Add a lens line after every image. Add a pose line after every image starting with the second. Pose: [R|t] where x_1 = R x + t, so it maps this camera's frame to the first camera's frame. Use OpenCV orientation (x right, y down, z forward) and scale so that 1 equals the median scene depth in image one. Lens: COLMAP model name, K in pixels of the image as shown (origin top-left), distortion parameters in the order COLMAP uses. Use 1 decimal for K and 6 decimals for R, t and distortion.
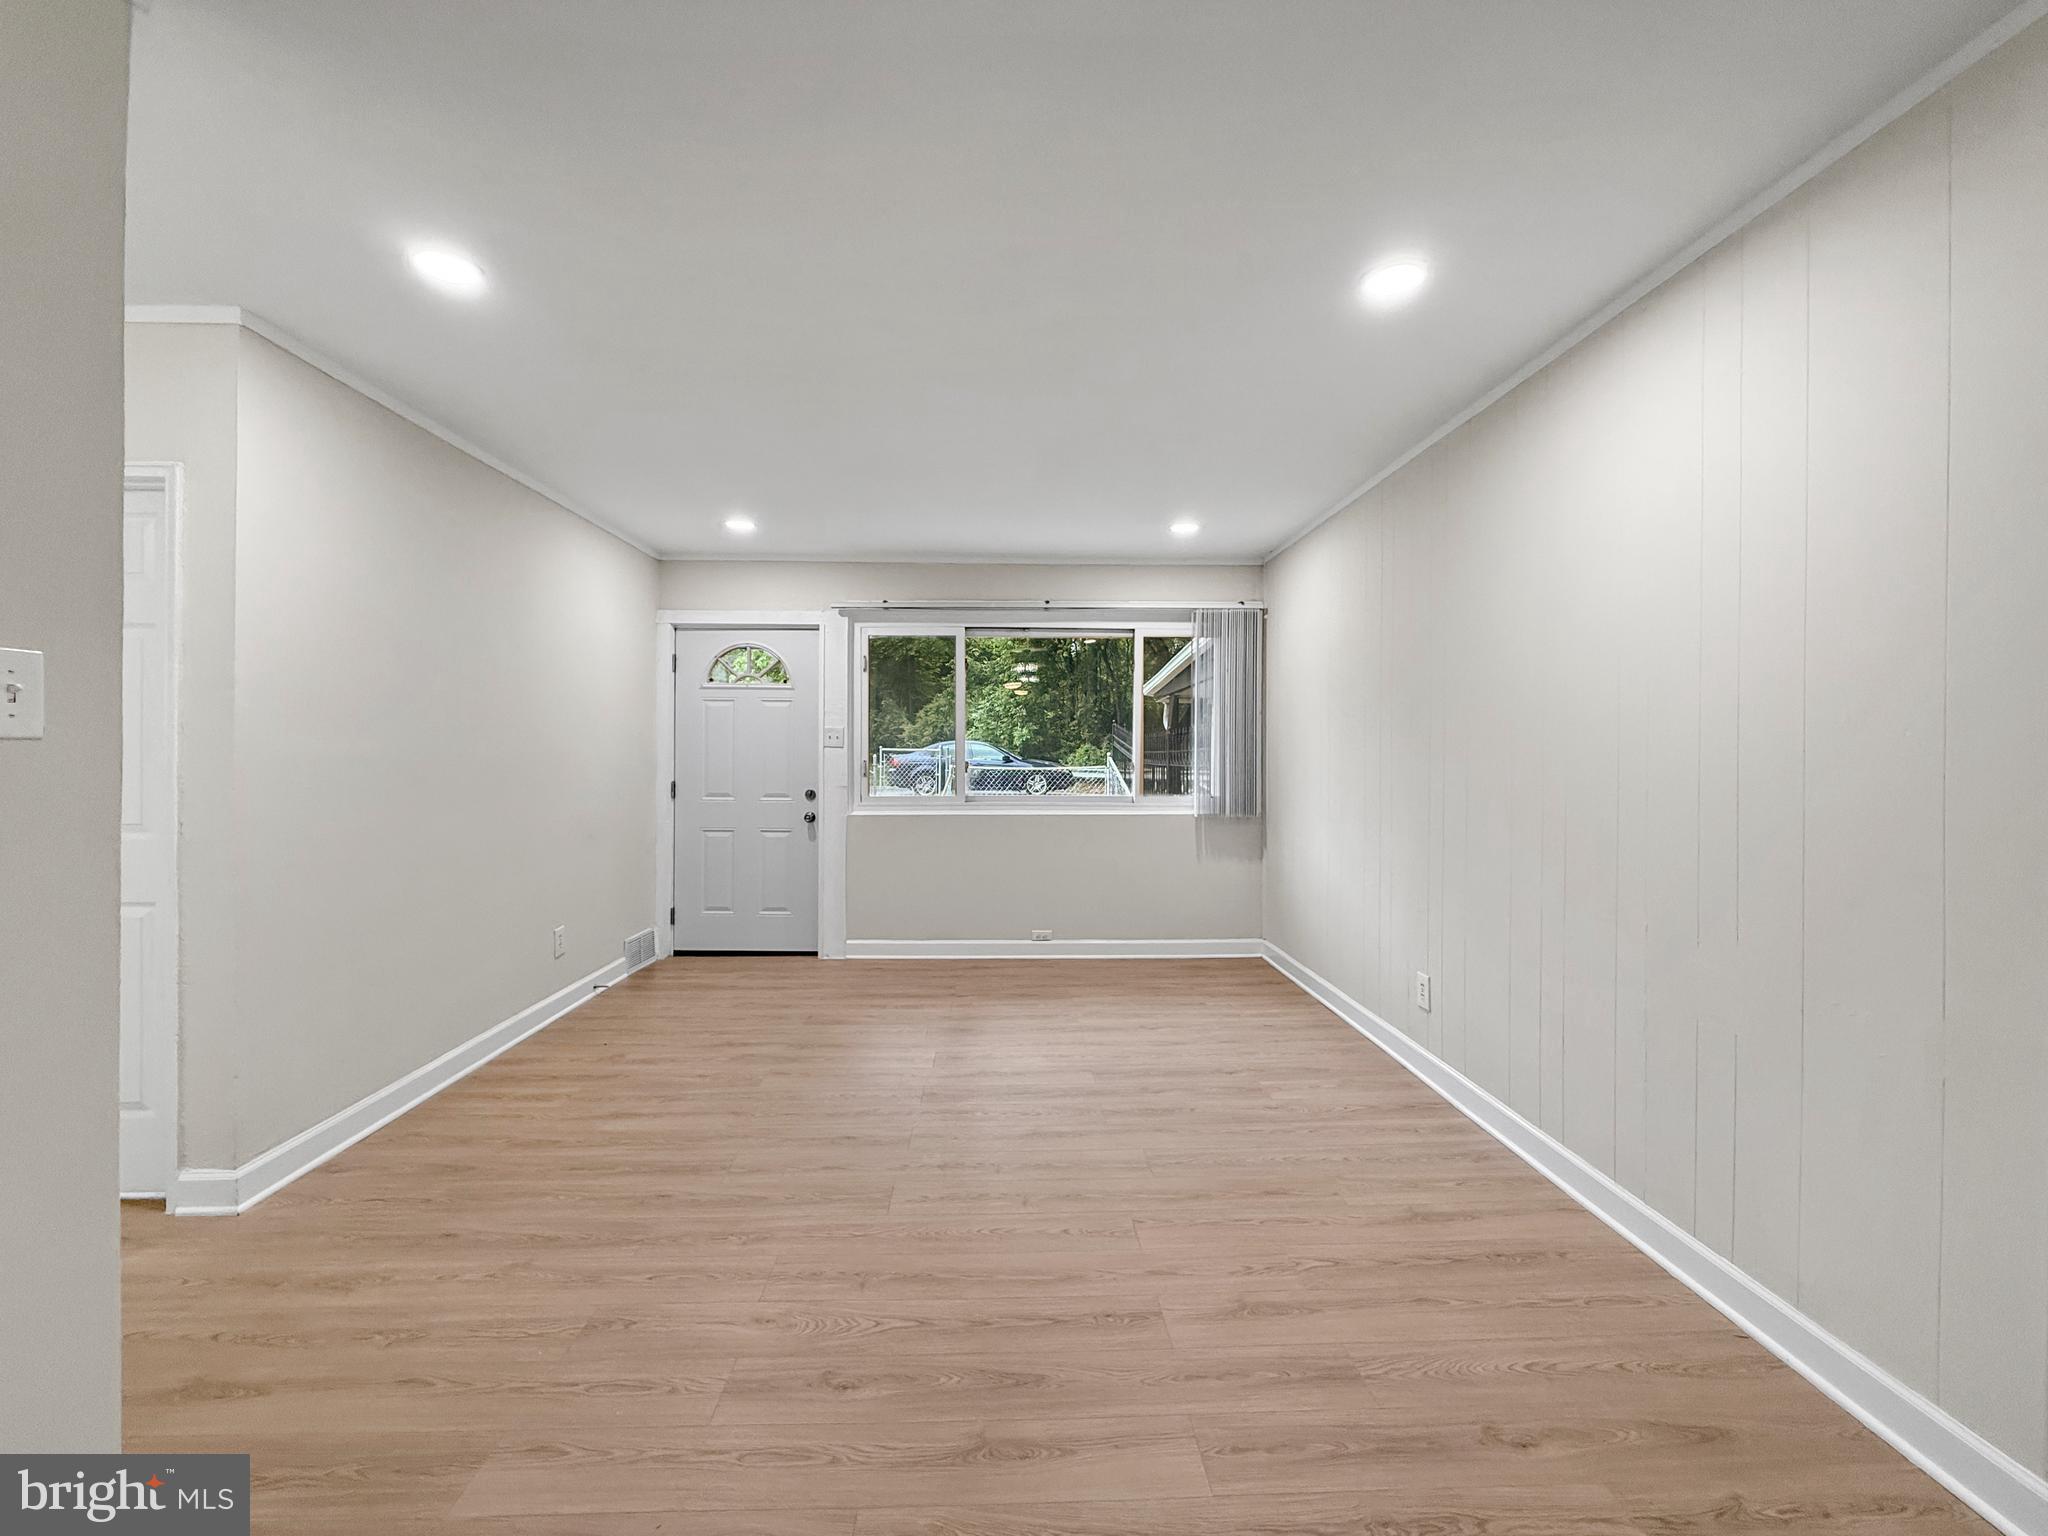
lens RADIAL K [[822.9, 0, 1019.5], [0, 822.9, 762.4], [0, 0, 1]] dist [-0.000662, 0.000205]
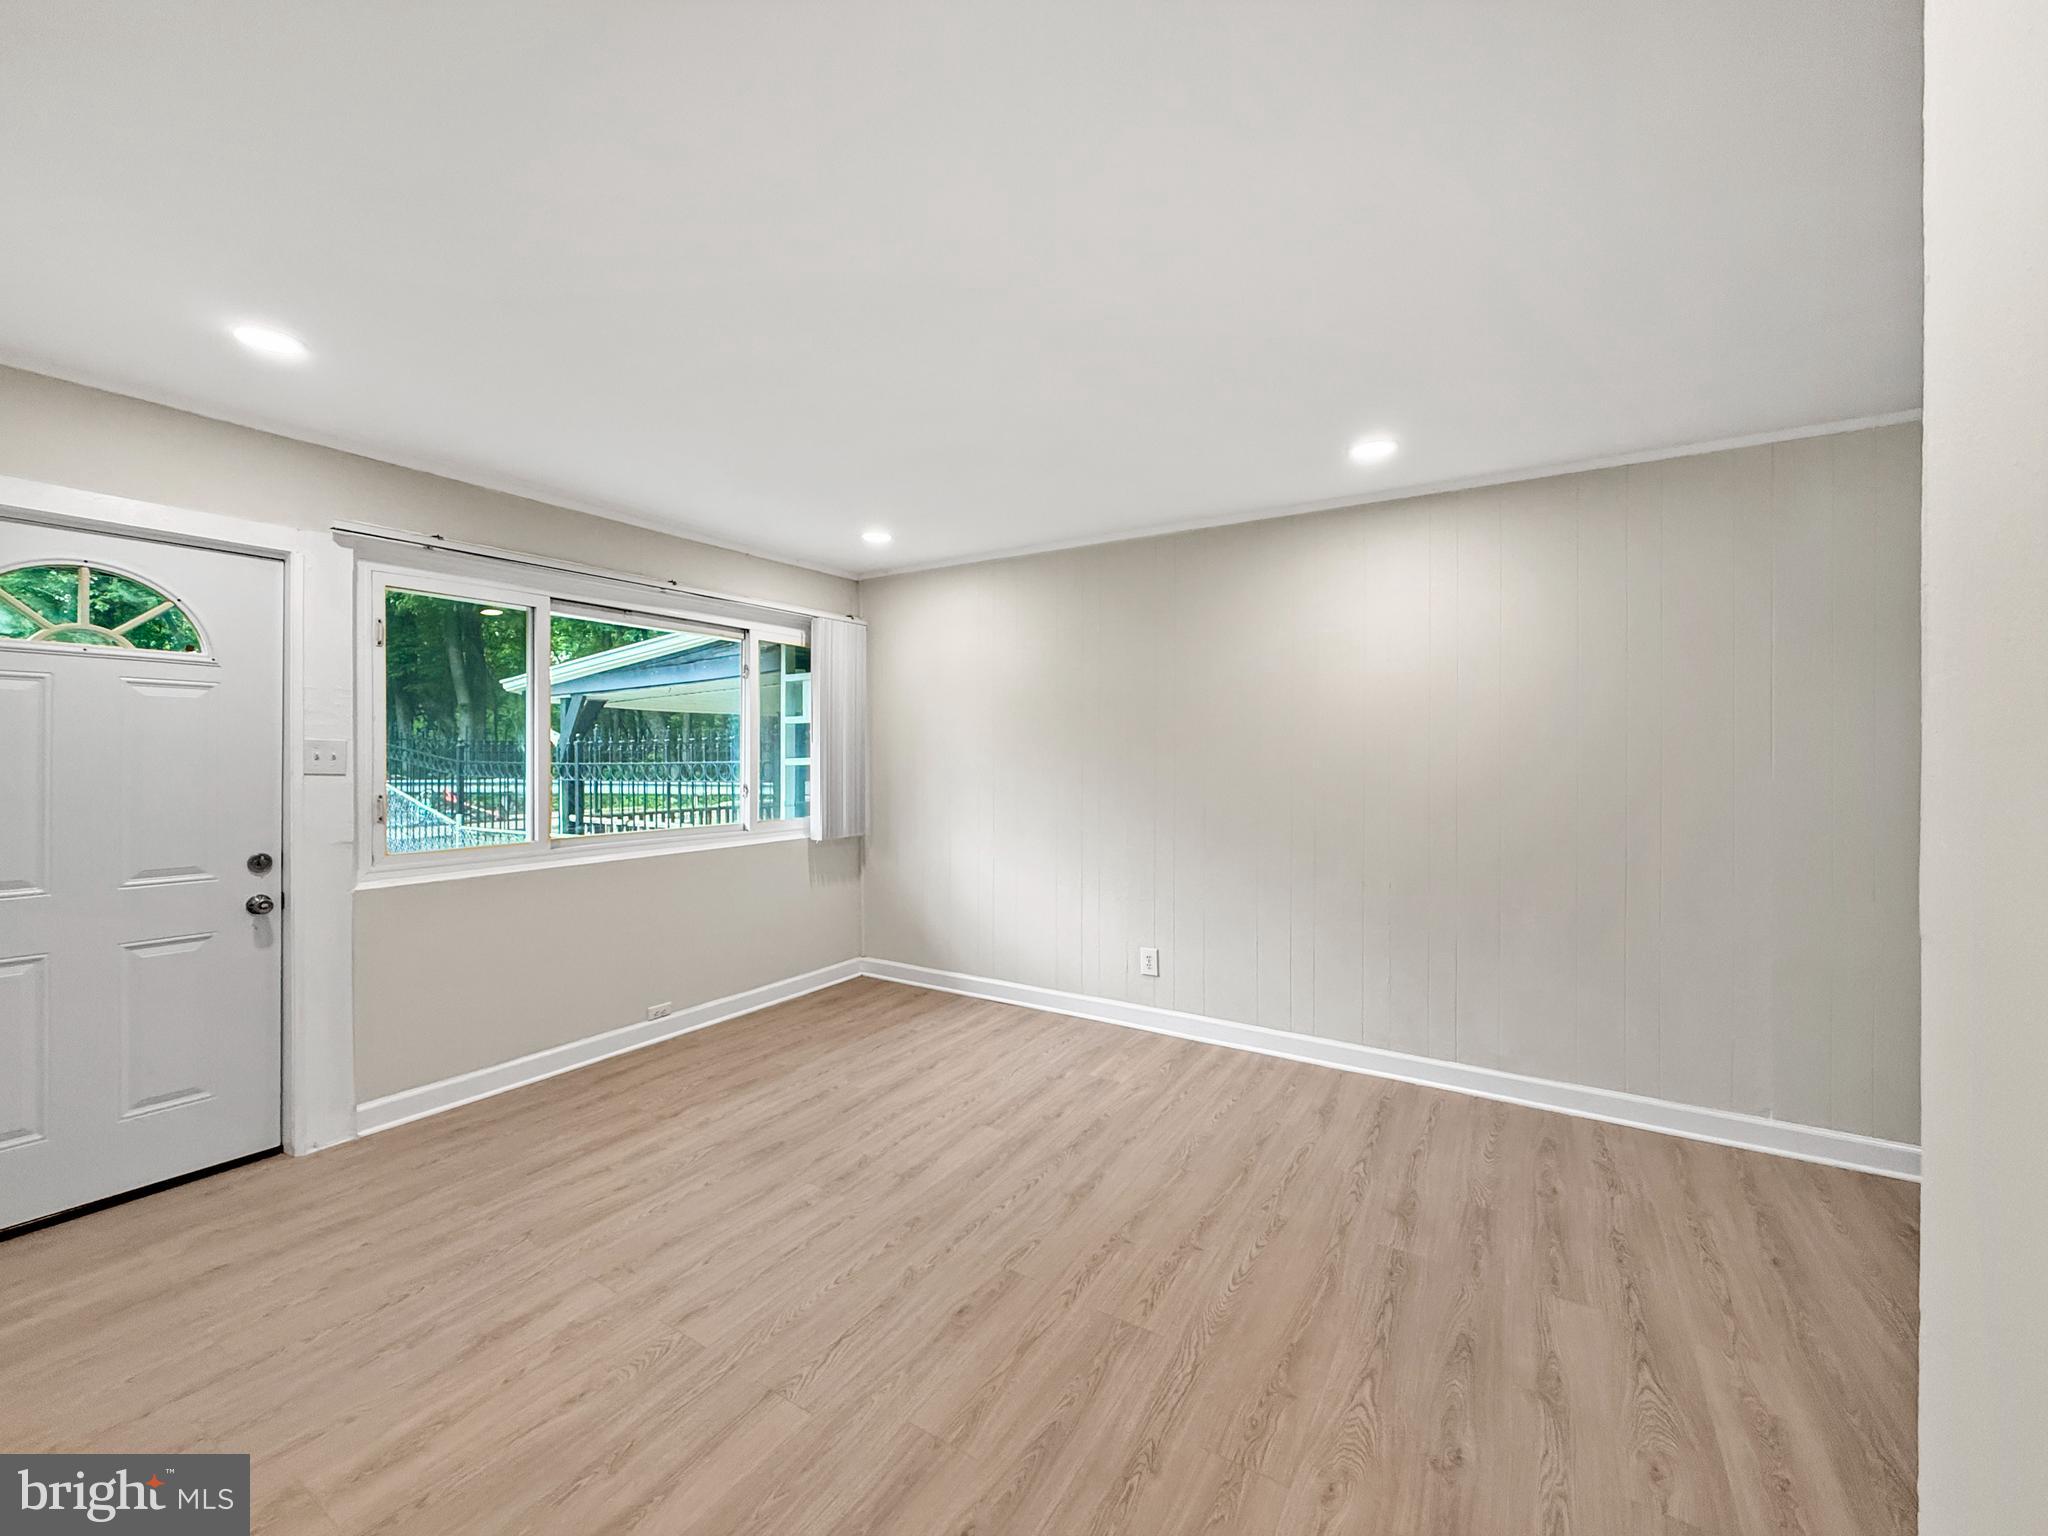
lens RADIAL K [[818.7, 0, 1022.3], [0, 818.7, 766.9], [0, 0, 1]] dist [-0.001186, 0.000386]
pose [[0.558151, -0.013243, 0.829634, -0.597561], [0.008855, 0.999911, 0.010004, -0.035152], [-0.829692, 0.001763, 0.558218, 0.407755]]
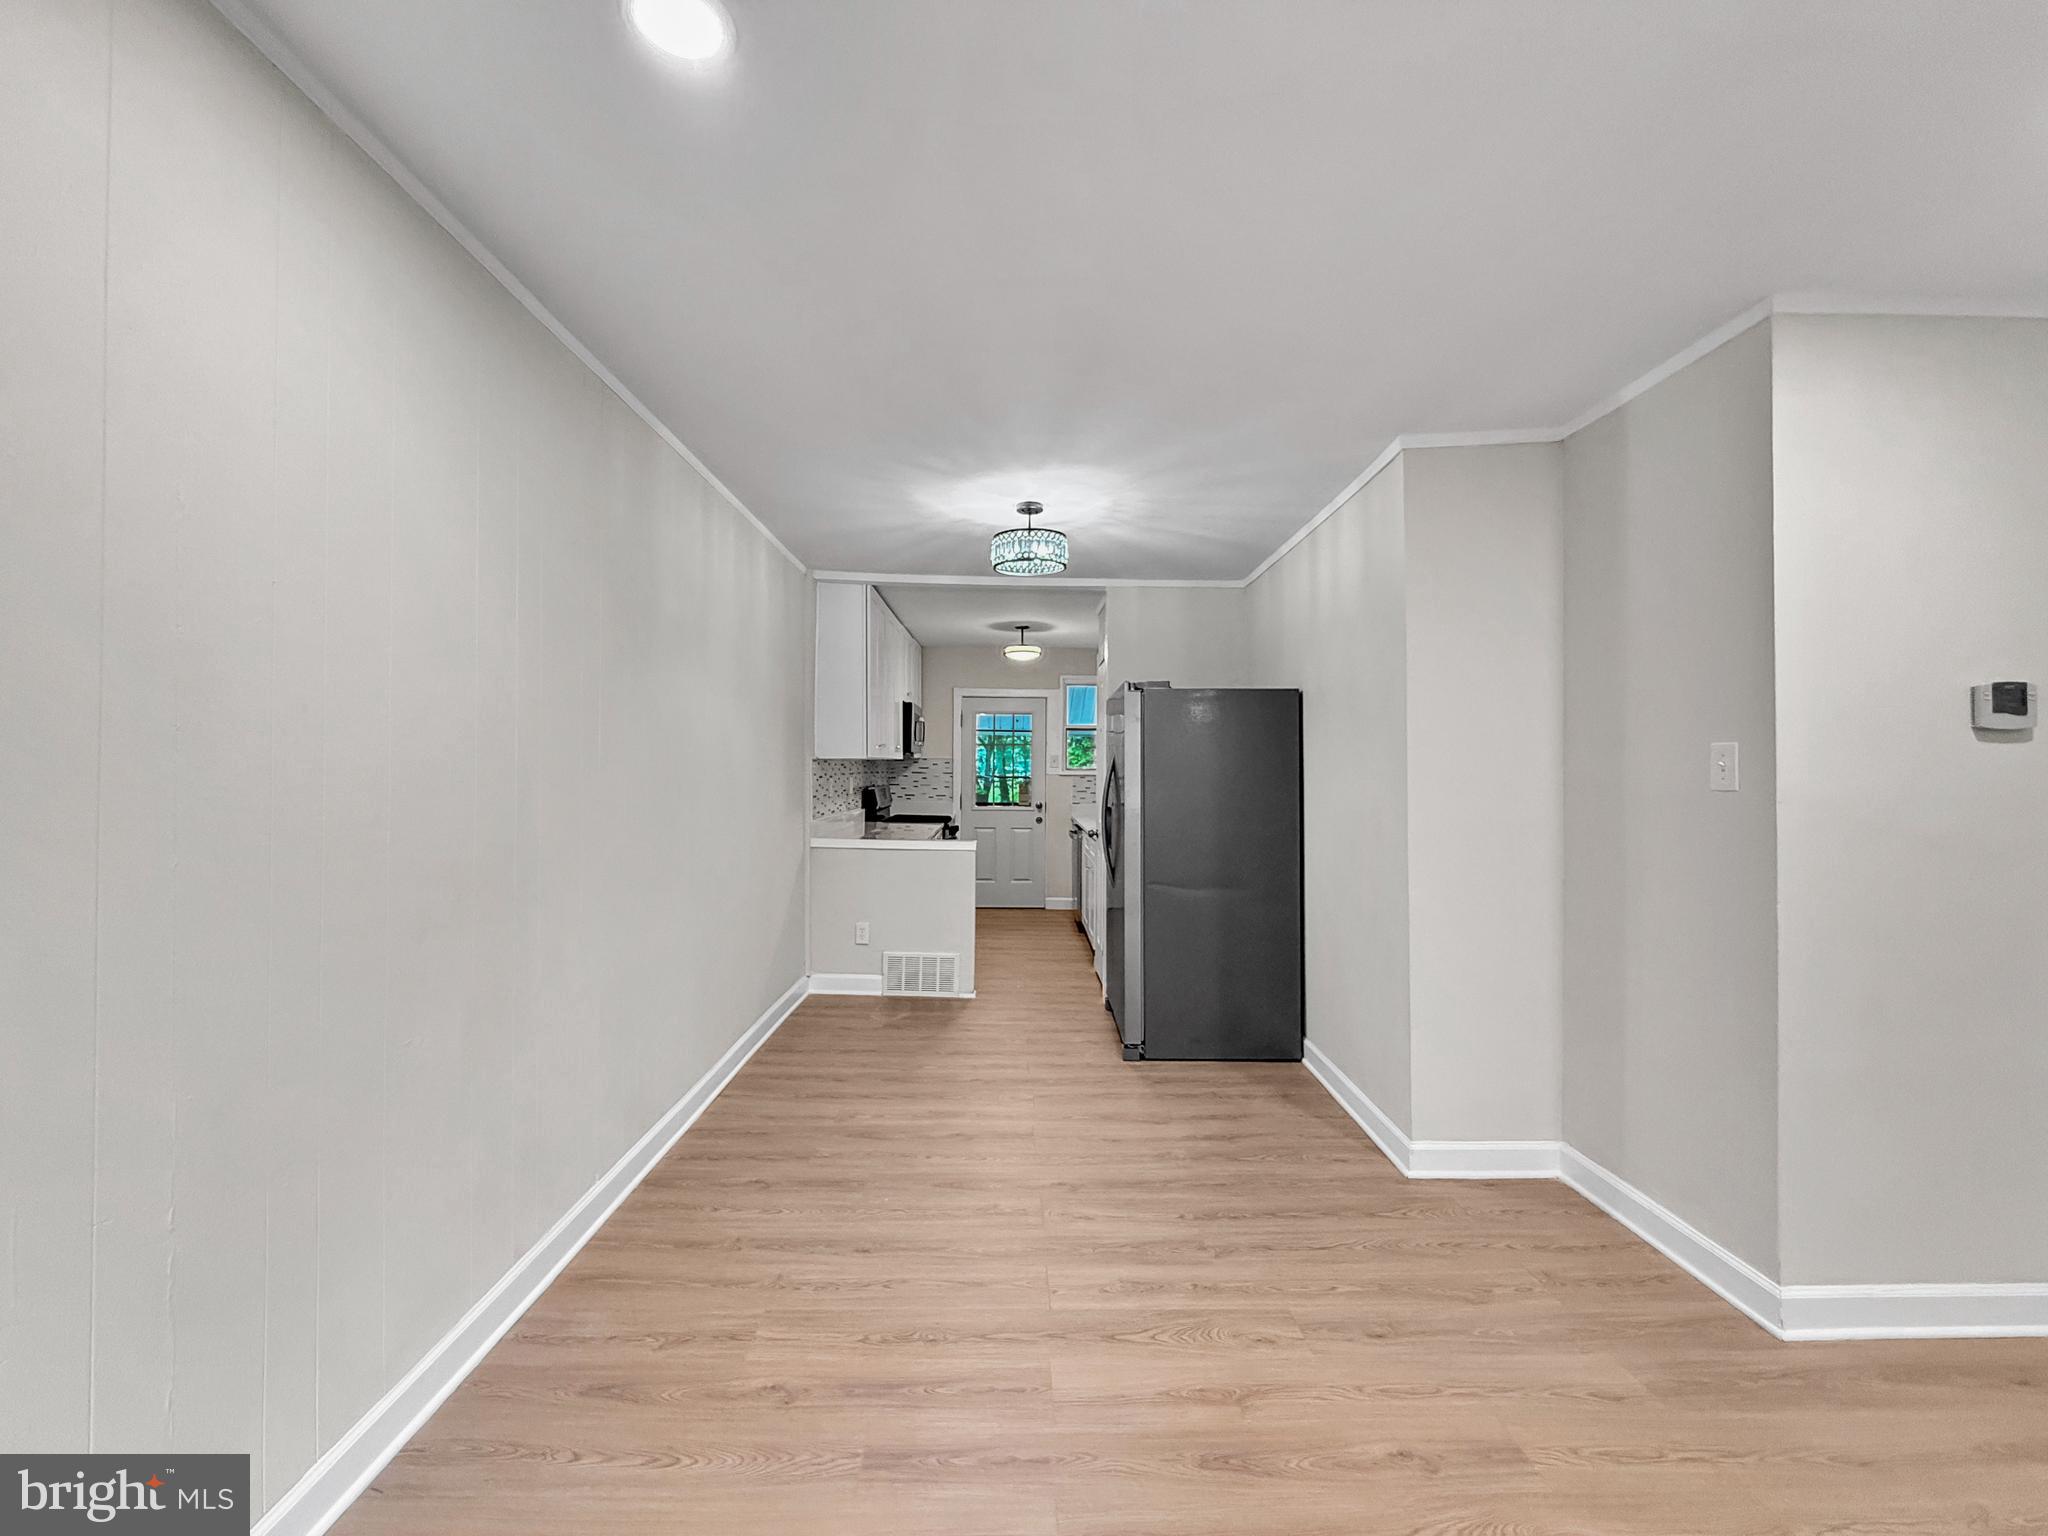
lens RADIAL K [[822.9, 0, 1019.5], [0, 822.9, 762.4], [0, 0, 1]] dist [-0.000662, 0.000205]
pose [[-0.999845, -0.010643, 0.014009, 0.108060], [-0.010636, 0.999943, 0.000588, -0.025123], [-0.014014, 0.000439, -0.999902, 0.910167]]
